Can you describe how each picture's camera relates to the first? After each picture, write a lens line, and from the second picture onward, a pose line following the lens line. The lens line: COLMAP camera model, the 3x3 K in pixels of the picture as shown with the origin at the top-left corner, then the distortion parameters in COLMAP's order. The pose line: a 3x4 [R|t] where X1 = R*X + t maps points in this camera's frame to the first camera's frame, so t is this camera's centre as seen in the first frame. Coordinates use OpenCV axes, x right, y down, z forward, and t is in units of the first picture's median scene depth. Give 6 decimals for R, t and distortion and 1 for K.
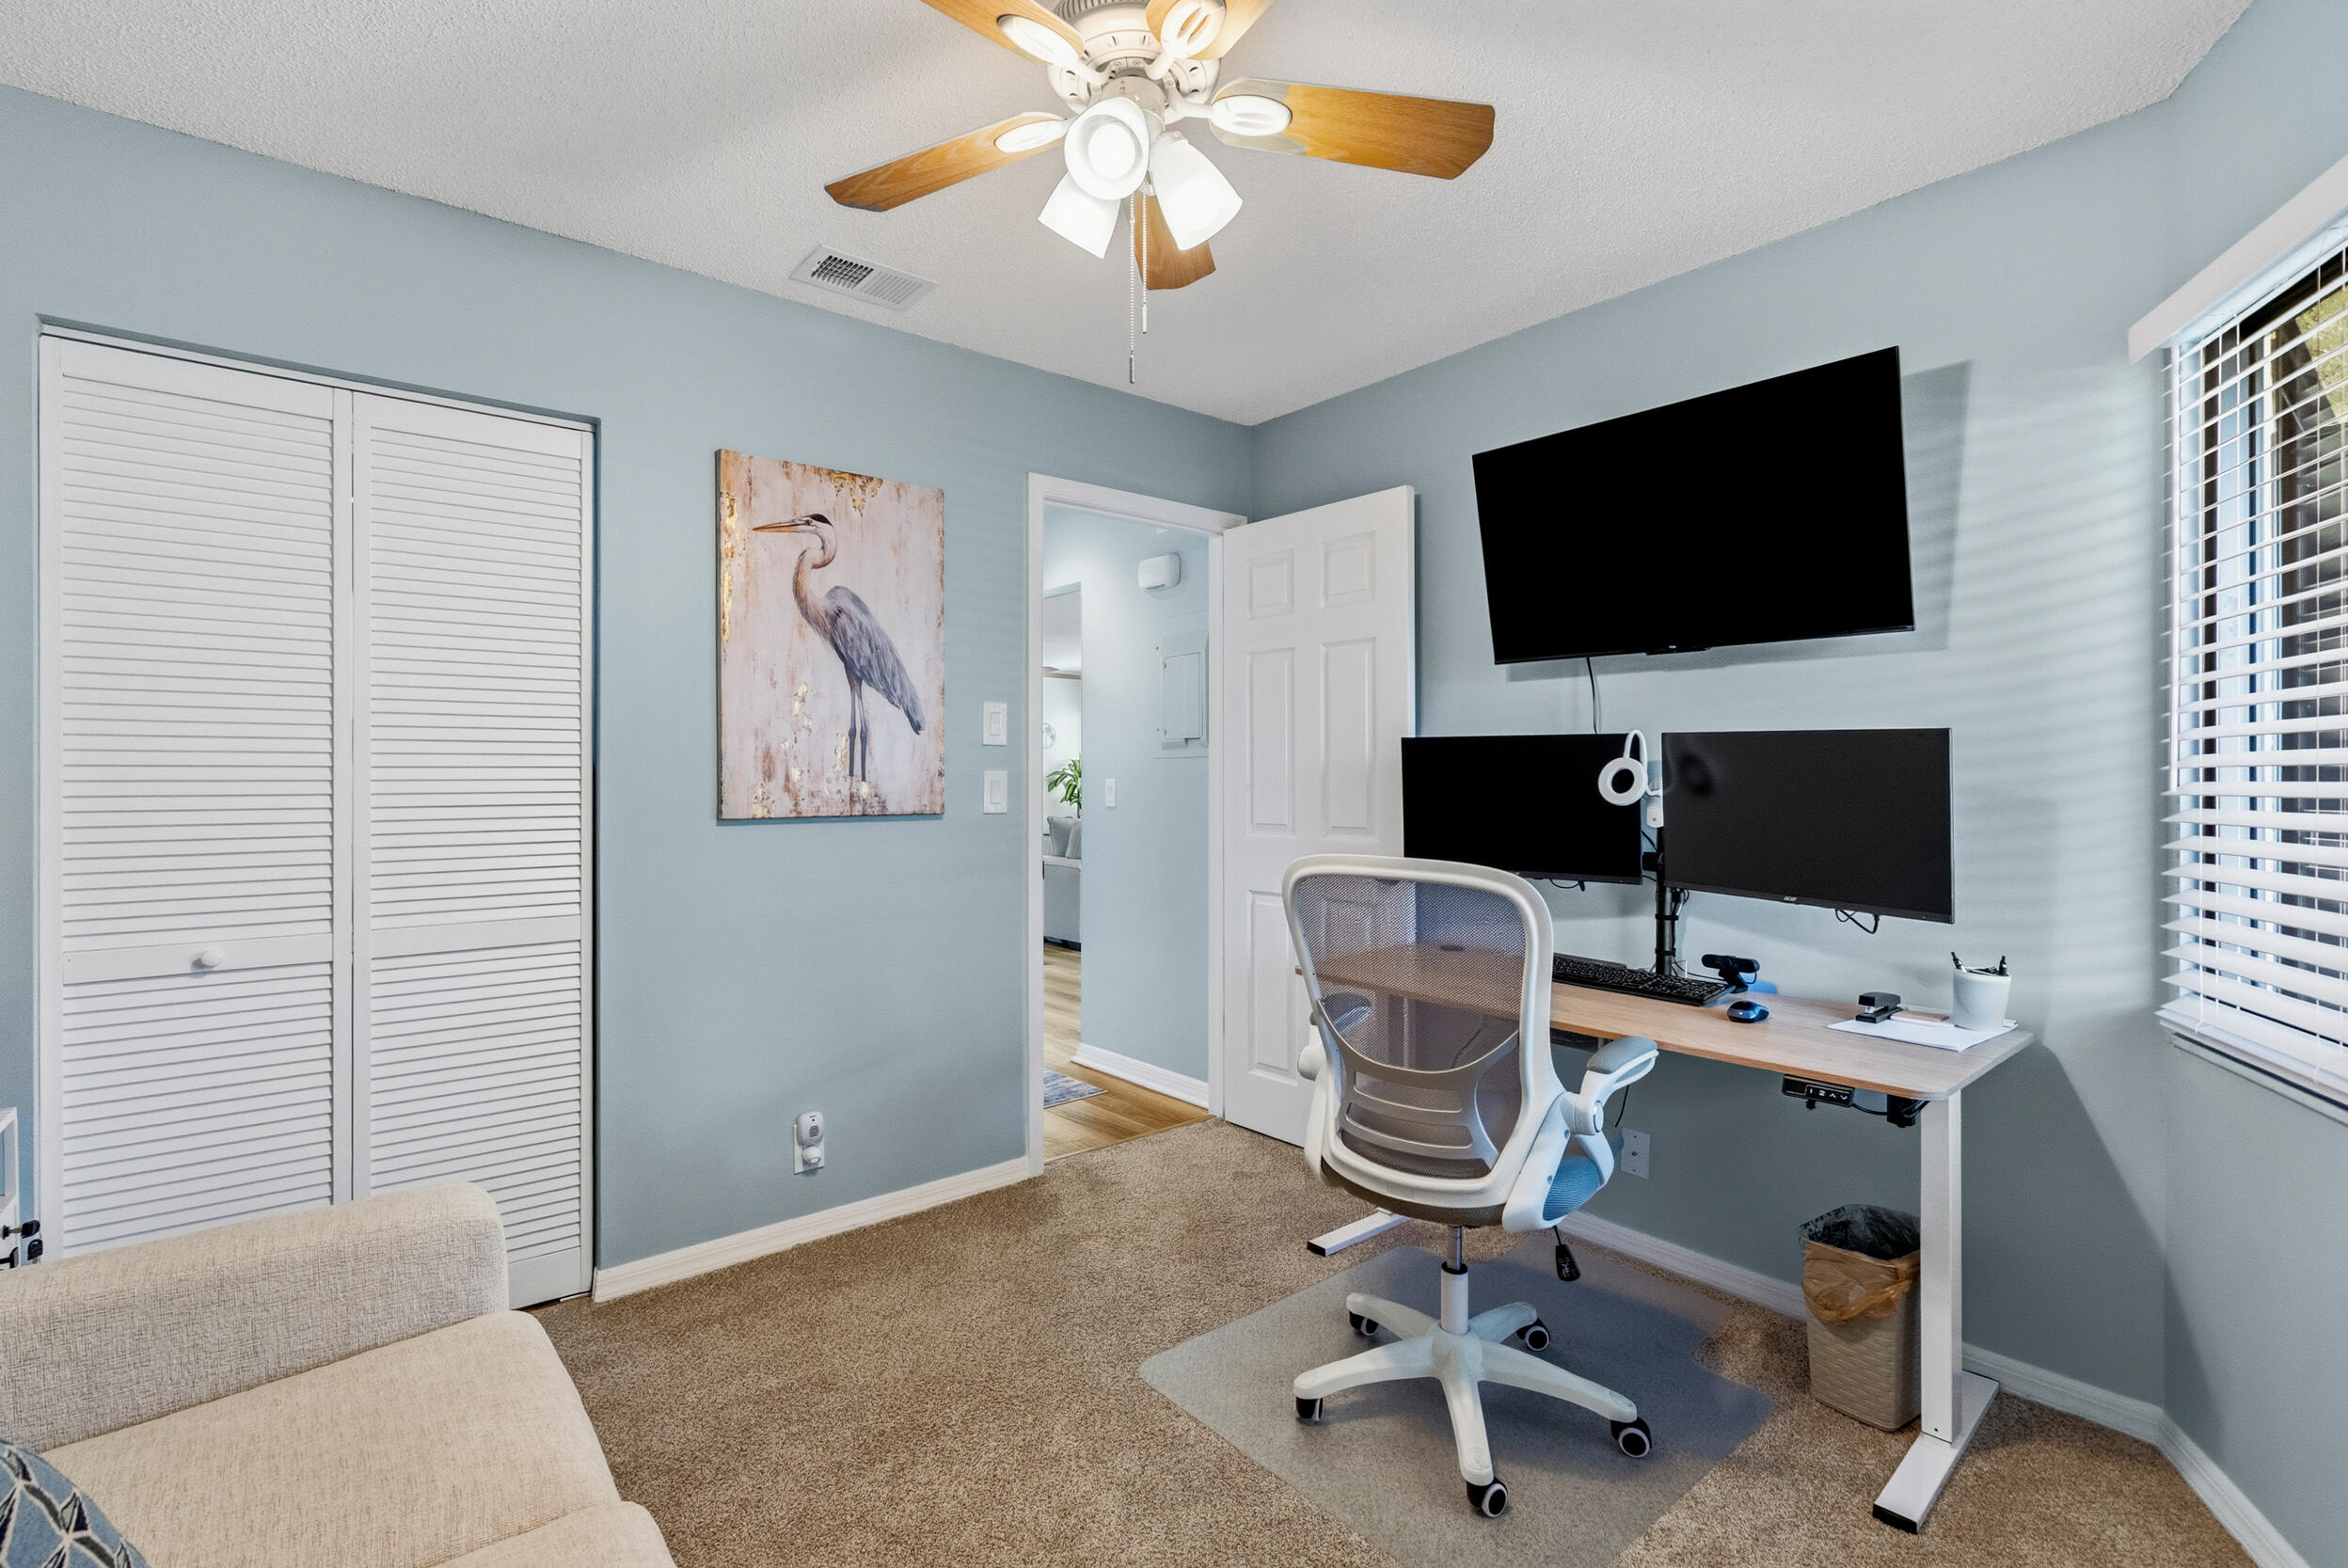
lens RADIAL K [[1082.5, 0, 1170.3], [0, 1082.5, 789.9], [0, 0, 1]] dist [-0.001690, -0.000002]
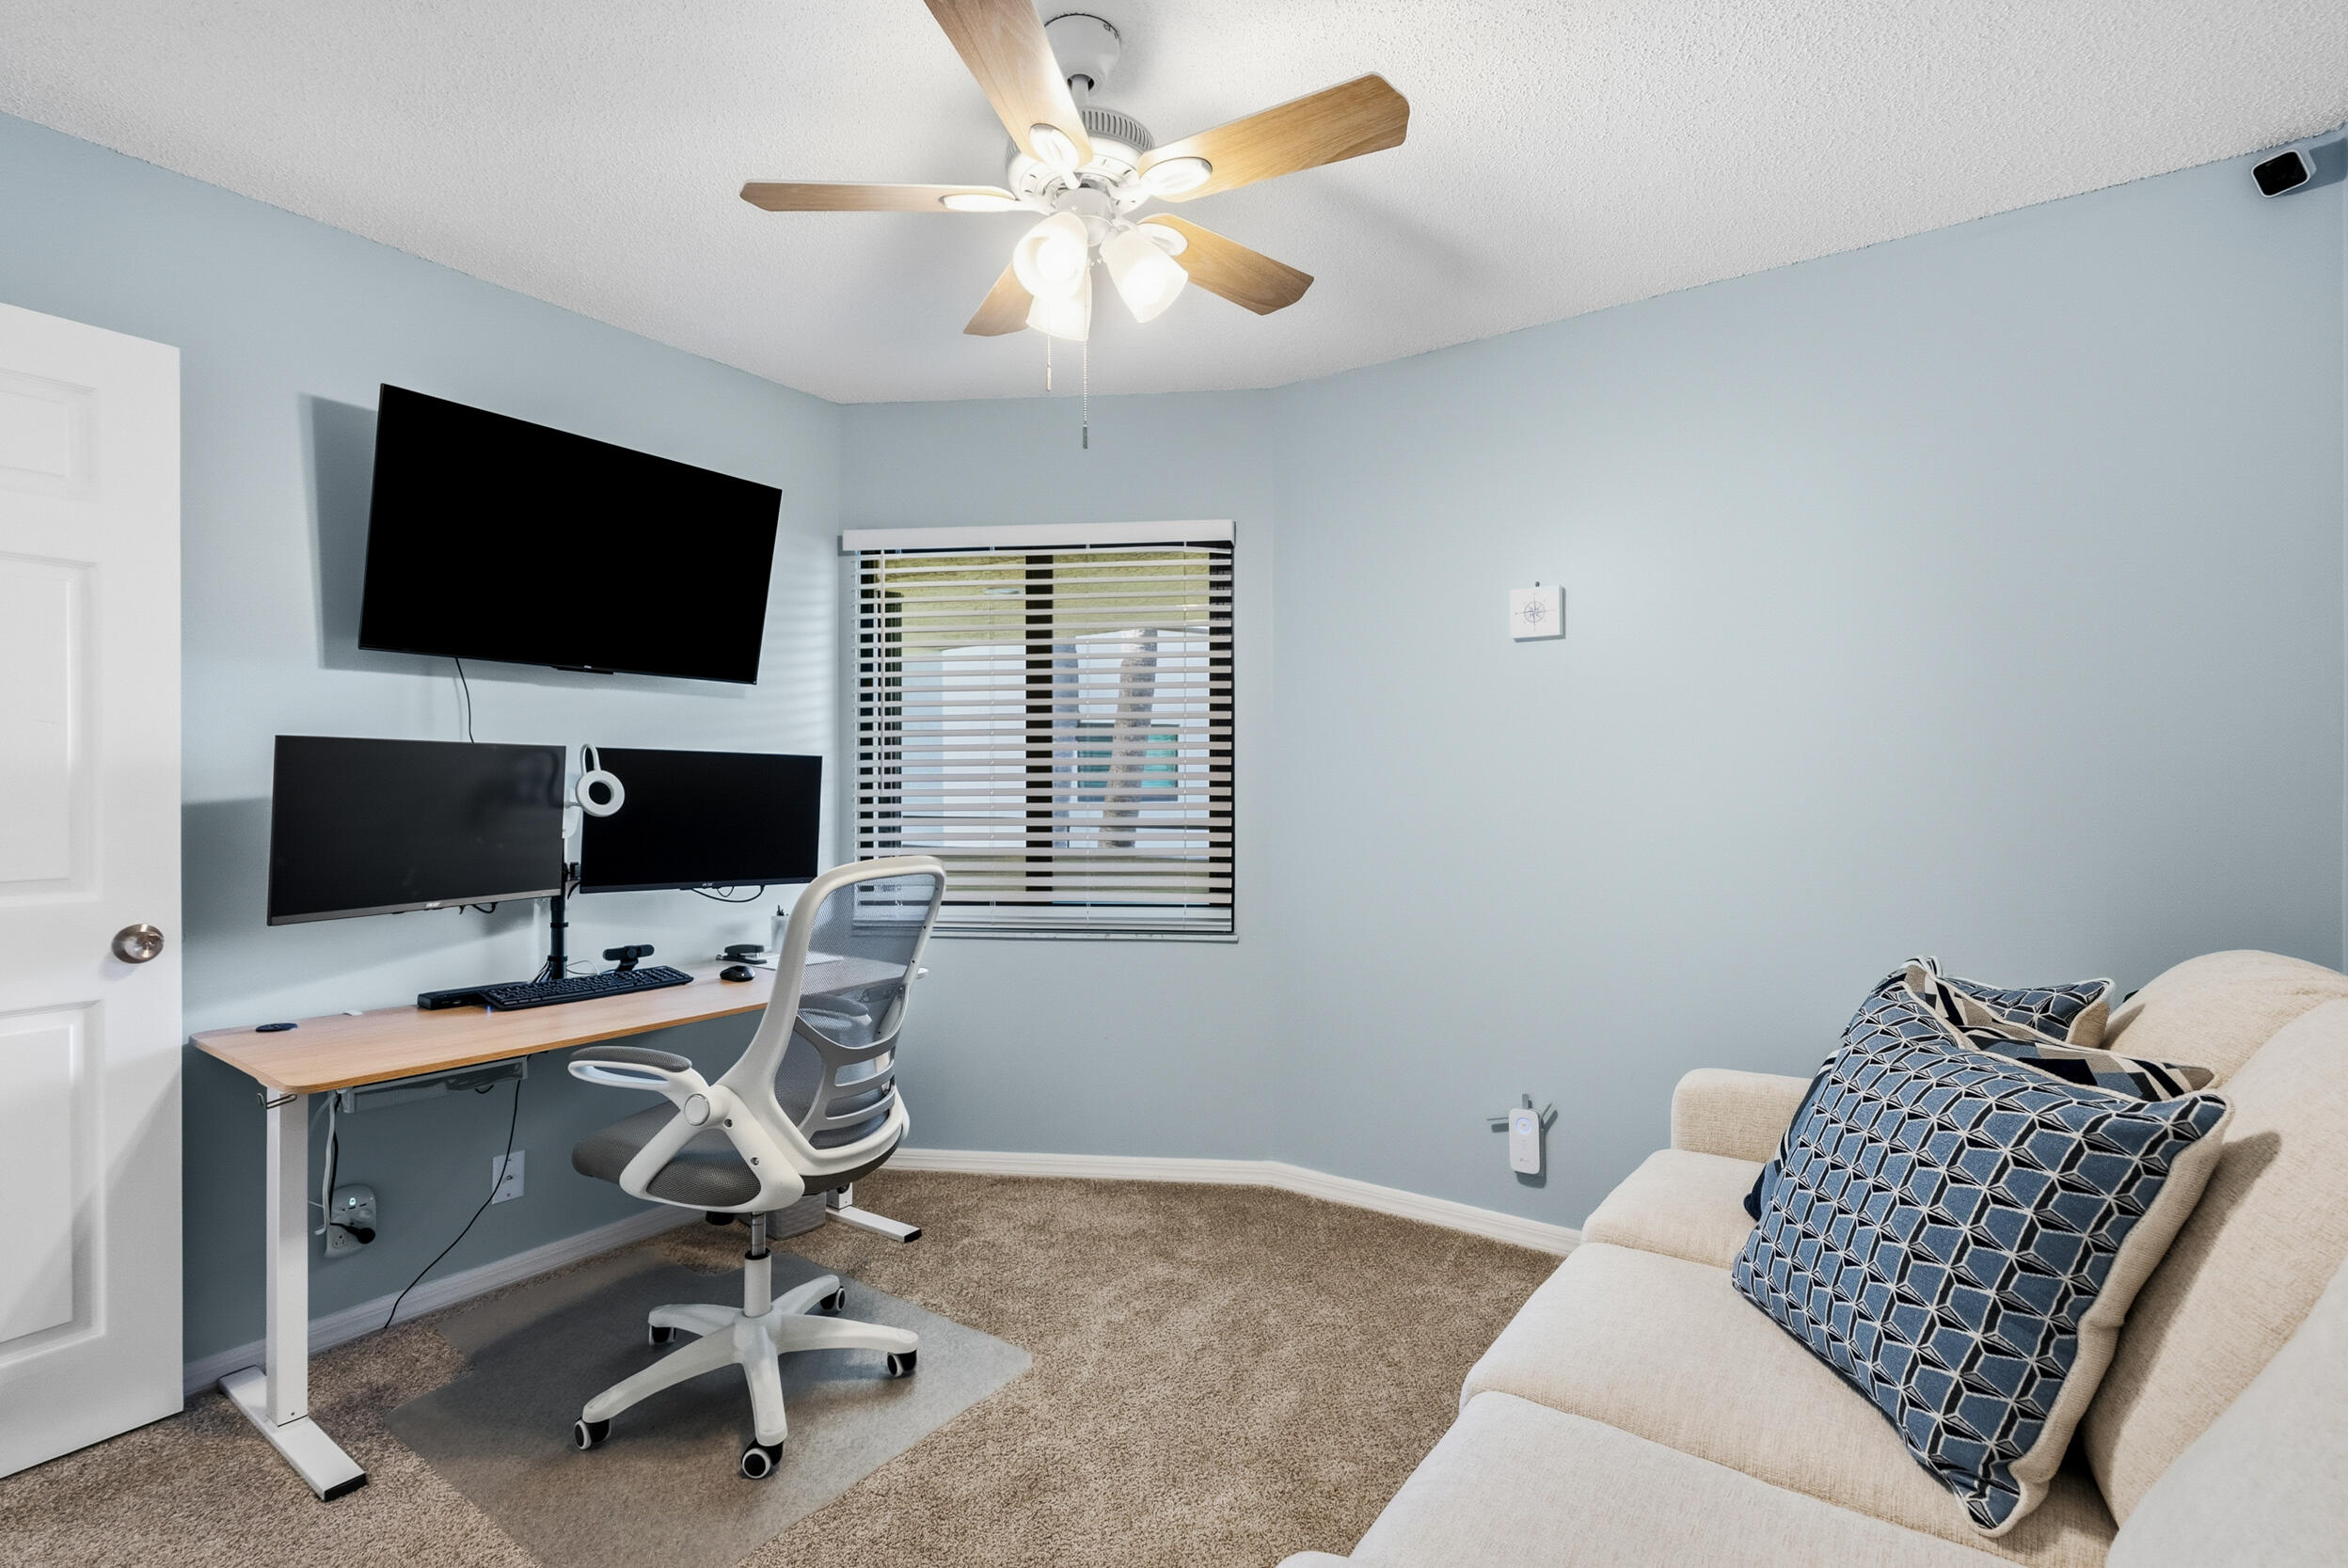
lens RADIAL K [[1082.5, 0, 1169.0], [0, 1082.5, 768.4], [0, 0, 1]] dist [-0.001690, -0.000002]
pose [[-0.257363, -0.001033, 0.966314, -0.689516], [-0.000087, 0.999999, 0.001046, -0.032335], [-0.966315, 0.000185, -0.257363, 0.706799]]
